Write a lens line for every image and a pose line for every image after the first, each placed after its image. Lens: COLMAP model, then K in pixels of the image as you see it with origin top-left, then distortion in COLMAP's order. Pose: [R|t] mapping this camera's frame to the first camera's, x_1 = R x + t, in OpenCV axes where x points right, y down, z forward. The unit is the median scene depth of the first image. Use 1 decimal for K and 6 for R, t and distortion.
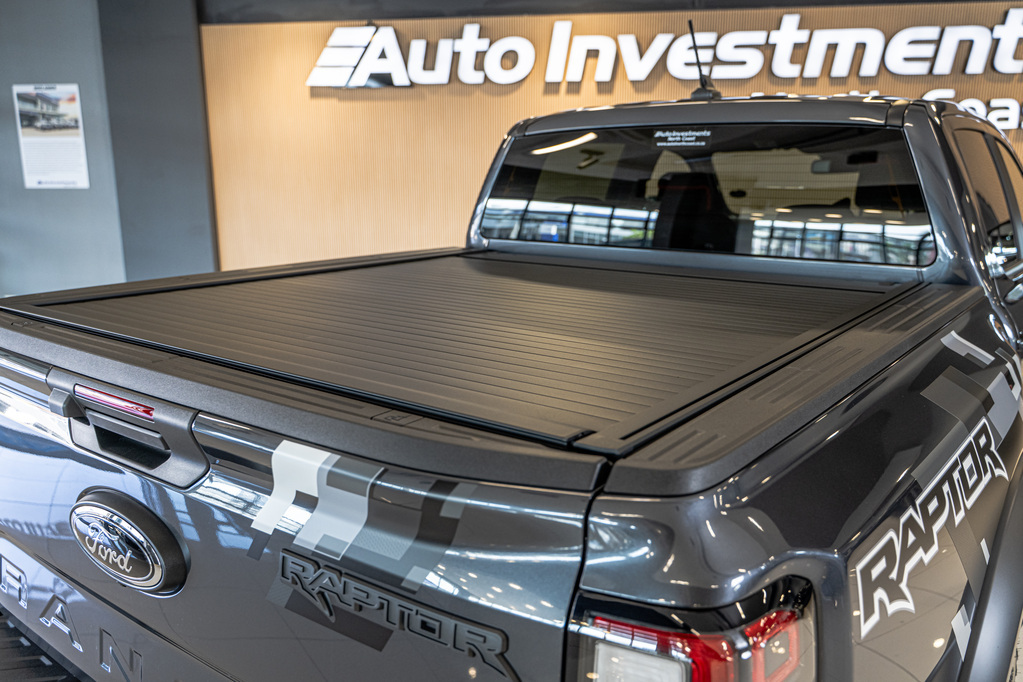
lens RADIAL K [[815.0, 0, 511.5], [0, 815.0, 341.0], [0, 0, 1]] dist [0.006130, -0.007802]
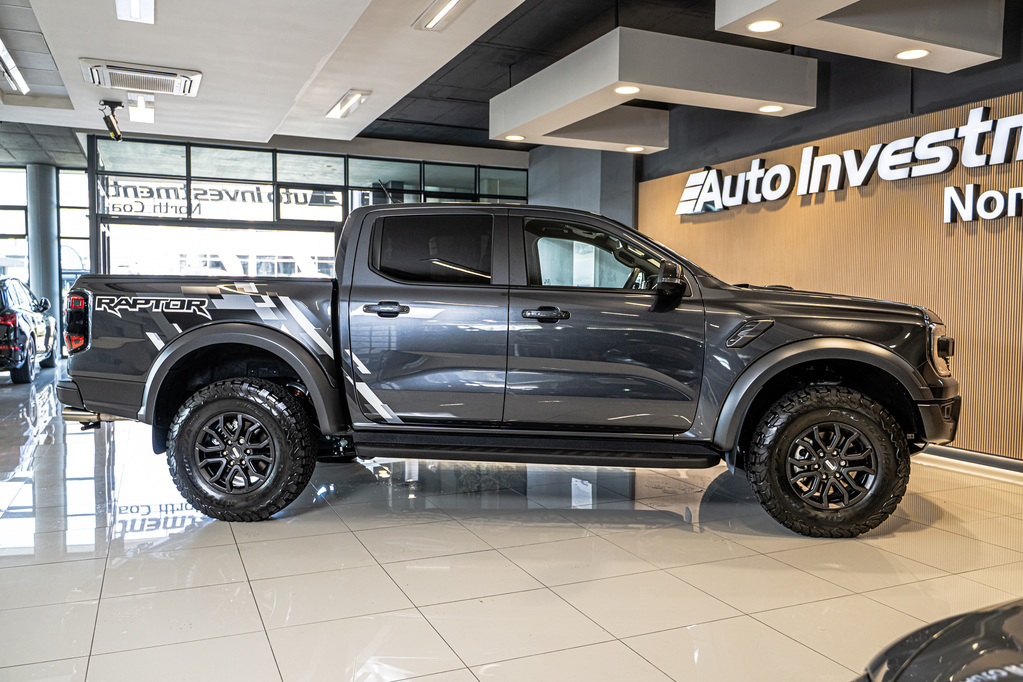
lens RADIAL K [[815.0, 0, 511.5], [0, 815.0, 341.0], [0, 0, 1]] dist [0.006130, -0.007802]
pose [[0.528987, 0.048566, -0.847239, 0.879053], [-0.192054, 0.979310, -0.063775, 0.053334], [0.826613, 0.196452, 0.527369, 0.053734]]
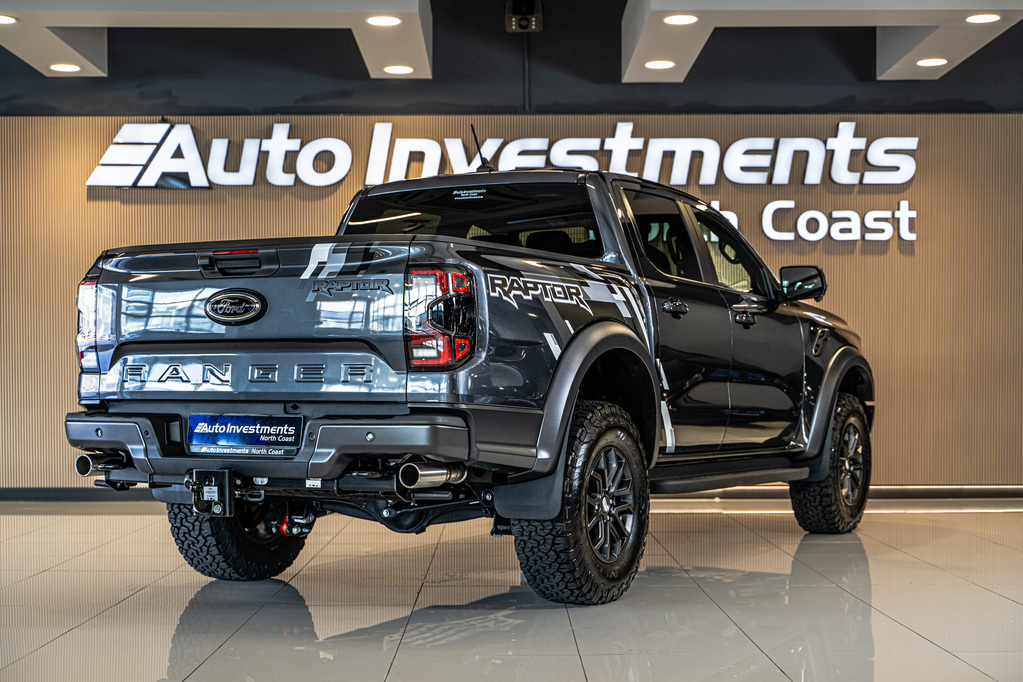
lens RADIAL K [[1666.6, 0, 511.6], [0, 1666.6, 392.5], [0, 0, 1]] dist [-0.011318, -0.021916]
pose [[0.989241, 0.000758, 0.146290, -0.067878], [0.030084, 0.977560, -0.208500, 0.298366], [-0.143166, 0.210657, 0.967020, -0.764152]]
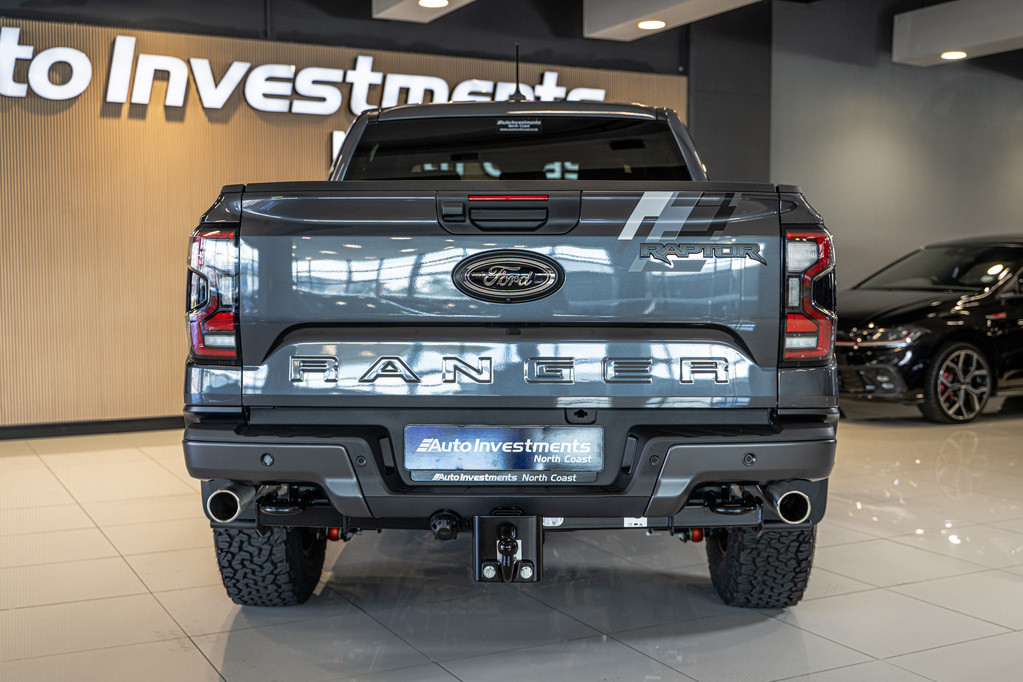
lens RADIAL K [[1213.5, 0, 511.5], [0, 1213.5, 341.0], [0, 0, 1]] dist [-0.000914, -0.032340]
pose [[0.808596, -0.033134, 0.587431, -0.374070], [0.124839, 0.985342, -0.116261, 0.127023], [-0.574968, 0.167342, 0.800880, -0.209019]]
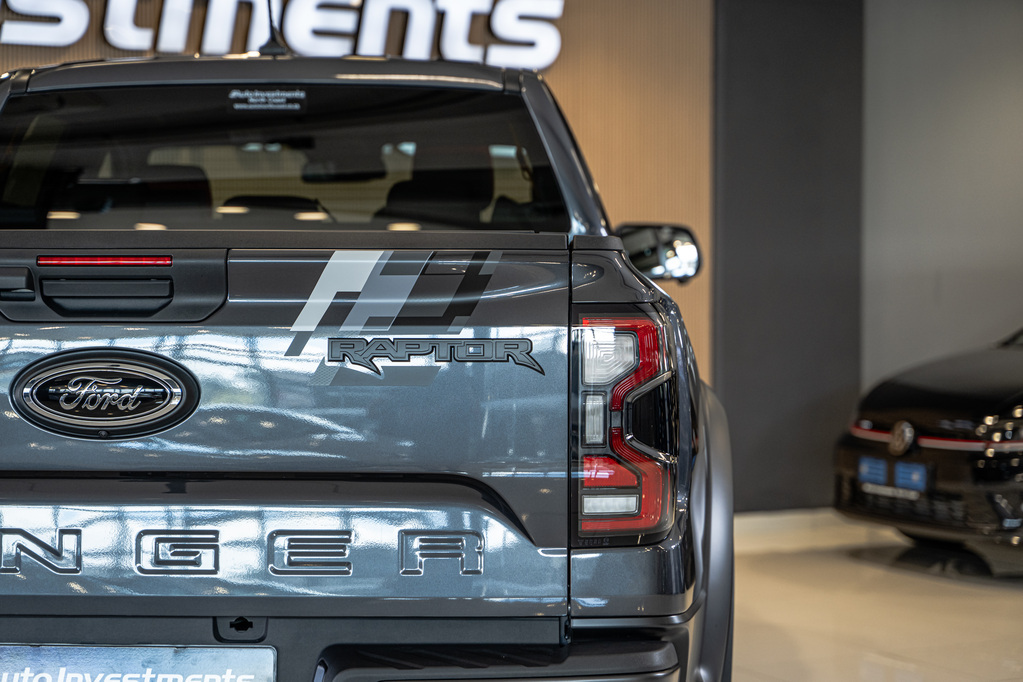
lens RADIAL K [[2167.4, 0, 511.3], [0, 2167.4, 321.3], [0, 0, 1]] dist [0.007190, -0.051775]
pose [[0.815120, -0.009593, 0.579212, -0.305985], [0.122109, 0.980243, -0.155607, 0.119518], [-0.566276, 0.197565, 0.800187, -0.292039]]
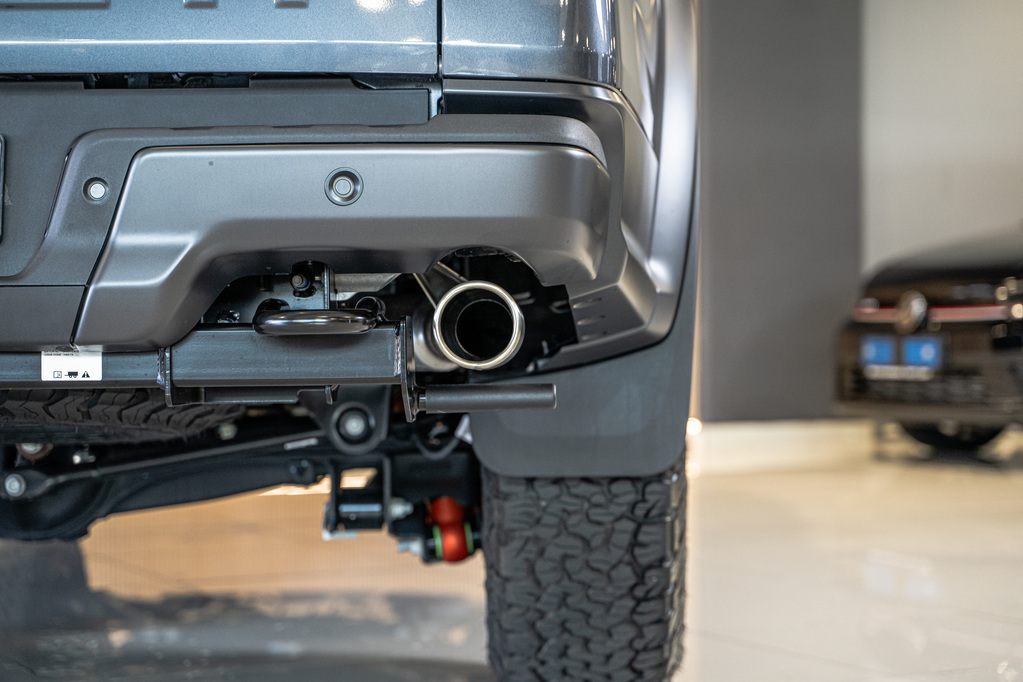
lens RADIAL K [[2167.4, 0, 511.3], [0, 2167.4, 321.3], [0, 0, 1]] dist [0.007190, -0.051775]
pose [[0.814518, 0.001541, 0.580136, -0.183931], [0.128257, 0.974774, -0.182664, 0.213594], [-0.565783, 0.223190, 0.793773, -0.139974]]
